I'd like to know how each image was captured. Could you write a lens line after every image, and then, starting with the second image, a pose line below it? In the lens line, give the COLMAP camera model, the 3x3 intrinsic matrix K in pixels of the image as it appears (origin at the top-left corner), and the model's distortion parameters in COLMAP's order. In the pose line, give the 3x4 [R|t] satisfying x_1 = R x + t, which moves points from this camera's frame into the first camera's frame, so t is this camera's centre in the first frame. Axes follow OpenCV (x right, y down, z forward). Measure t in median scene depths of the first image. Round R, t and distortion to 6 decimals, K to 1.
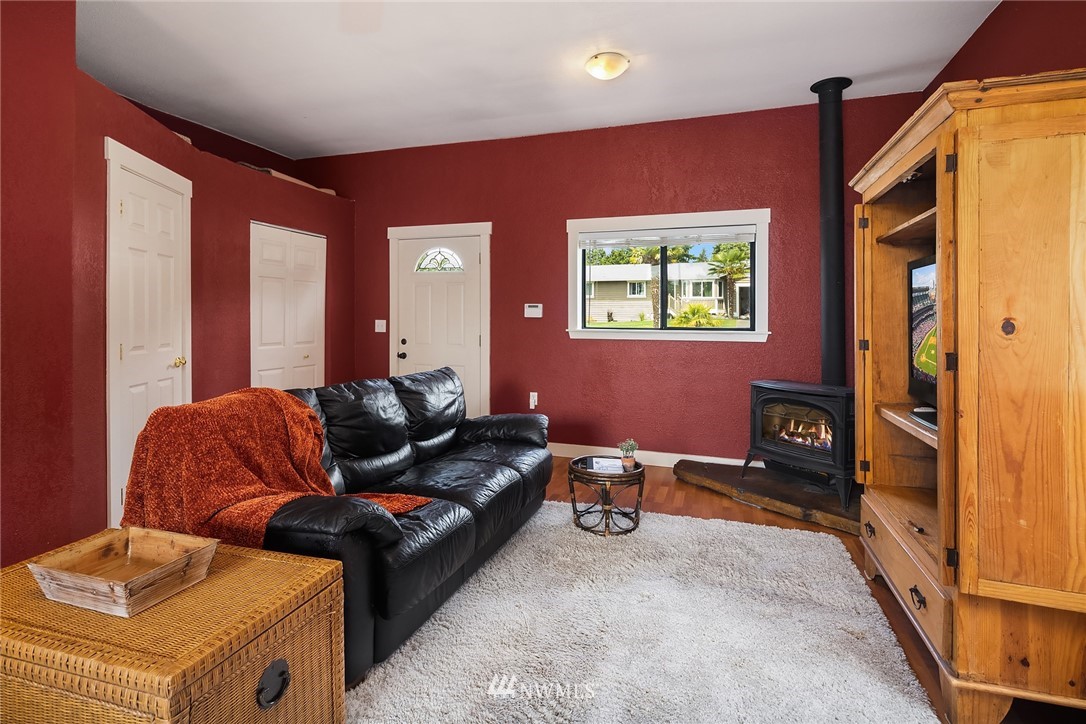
lens RADIAL K [[527.3, 0, 552.5], [0, 527.3, 318.4], [0, 0, 1]] dist [0.005007, -0.002653]
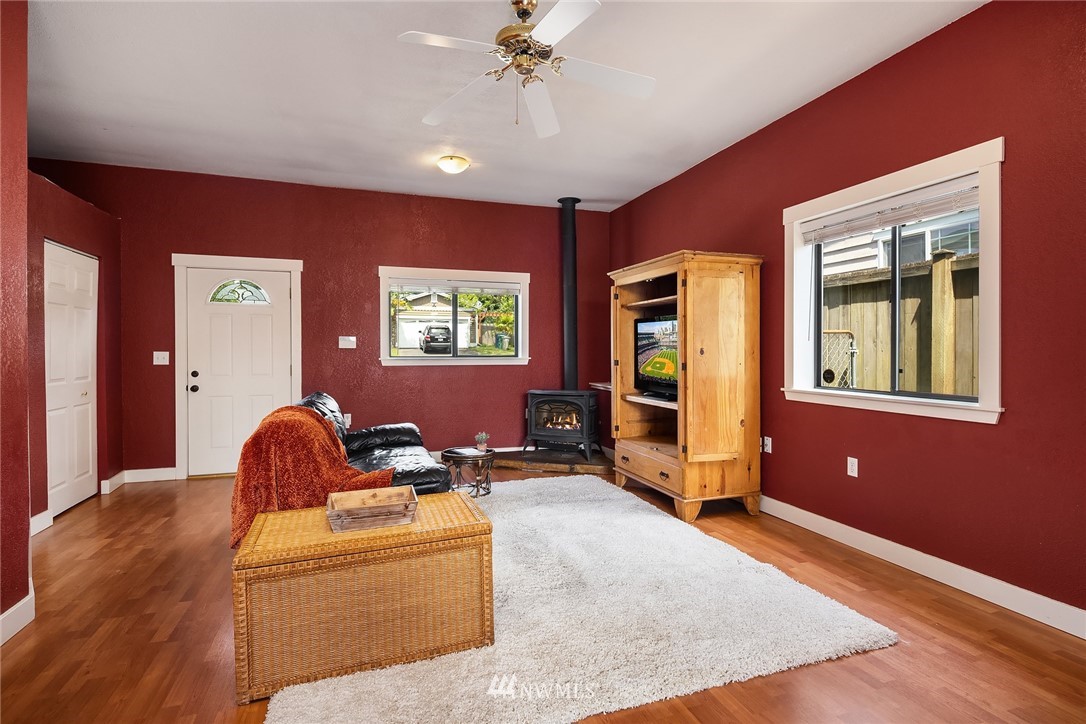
lens RADIAL K [[527.3, 0, 541.5], [0, 527.3, 355.5], [0, 0, 1]] dist [0.005007, -0.002653]
pose [[0.798037, -0.011951, 0.602490, -0.726466], [0.003684, 0.999881, 0.014954, -0.004062], [-0.602597, -0.009714, 0.797987, -0.309534]]
